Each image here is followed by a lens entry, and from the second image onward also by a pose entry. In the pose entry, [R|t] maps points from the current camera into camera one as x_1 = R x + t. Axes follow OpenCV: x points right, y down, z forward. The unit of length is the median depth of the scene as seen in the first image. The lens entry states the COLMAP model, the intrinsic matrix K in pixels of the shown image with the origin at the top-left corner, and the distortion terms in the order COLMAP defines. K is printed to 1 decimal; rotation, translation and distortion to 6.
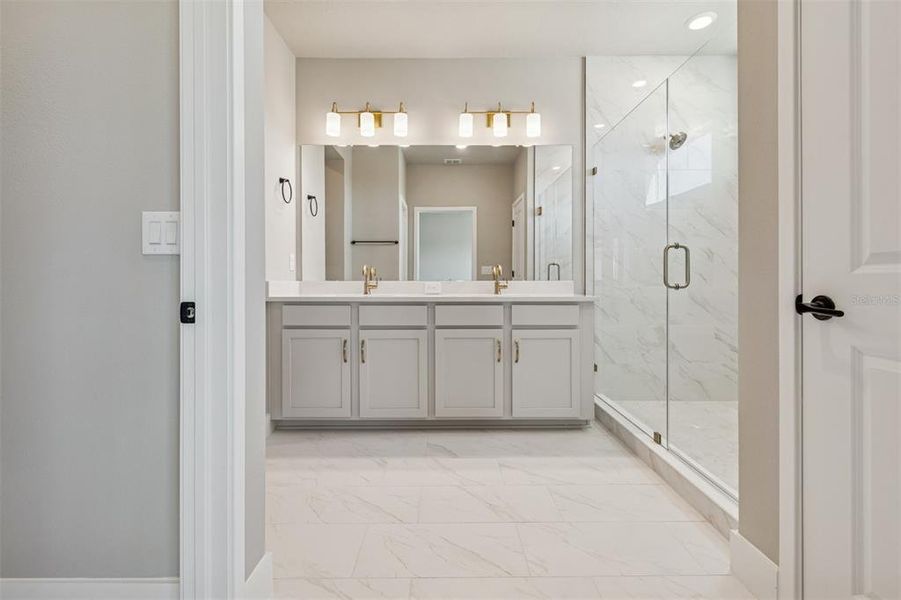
lens RADIAL K [[405.2, 0, 453.8], [0, 405.2, 280.3], [0, 0, 1]] dist [0.003544, -0.000937]
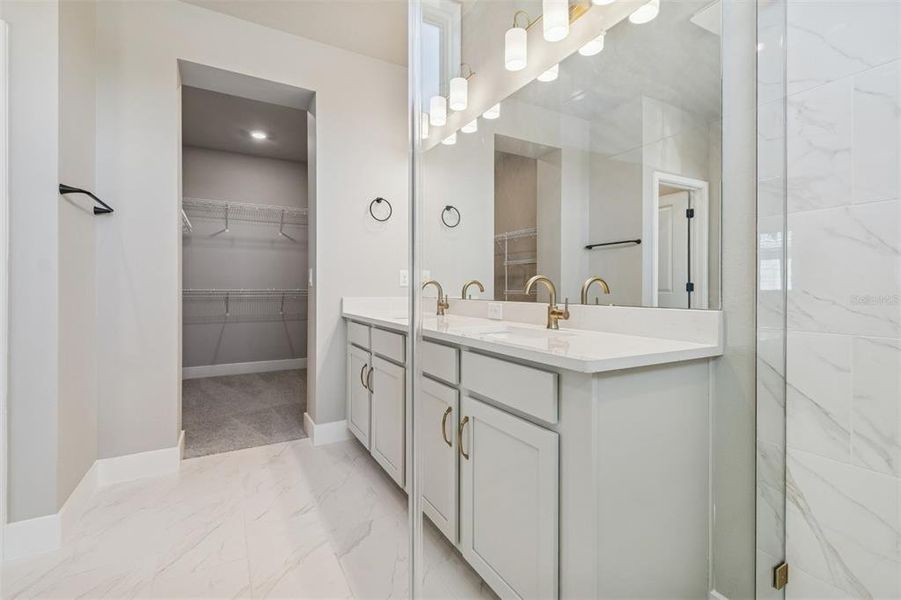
lens RADIAL K [[405.2, 0, 482.0], [0, 405.2, 301.0], [0, 0, 1]] dist [0.003544, -0.000937]
pose [[0.477008, 0.025048, -0.878542, 0.759822], [0.001522, 0.999569, 0.029325, -0.024485], [0.878898, -0.015326, 0.476764, 0.927924]]
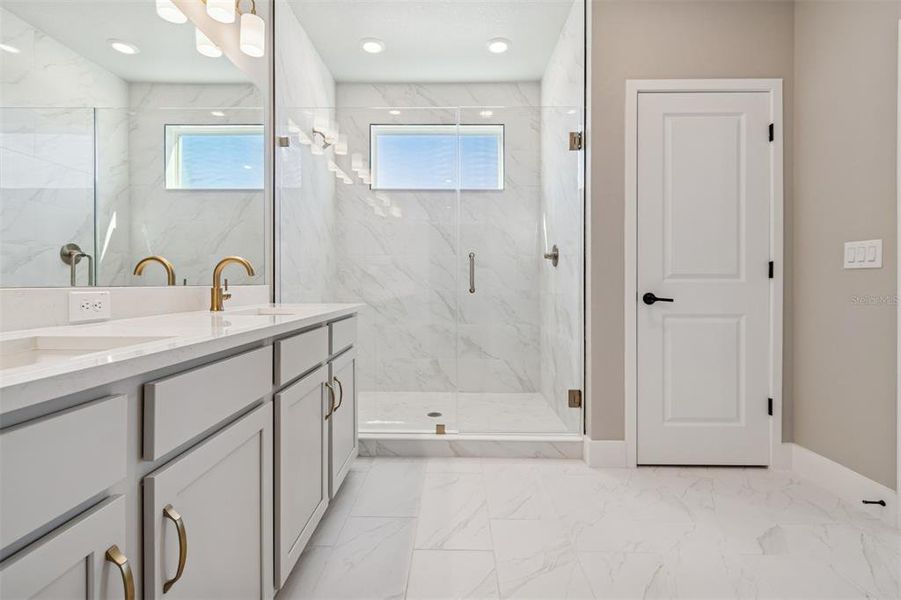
lens RADIAL K [[405.2, 0, 433.6], [0, 405.2, 287.6], [0, 0, 1]] dist [0.003544, -0.000937]
pose [[0.027357, 0.002605, 0.999622, -0.592149], [-0.001752, 0.999995, -0.002558, 0.009748], [-0.999624, -0.001681, 0.027361, 1.002360]]
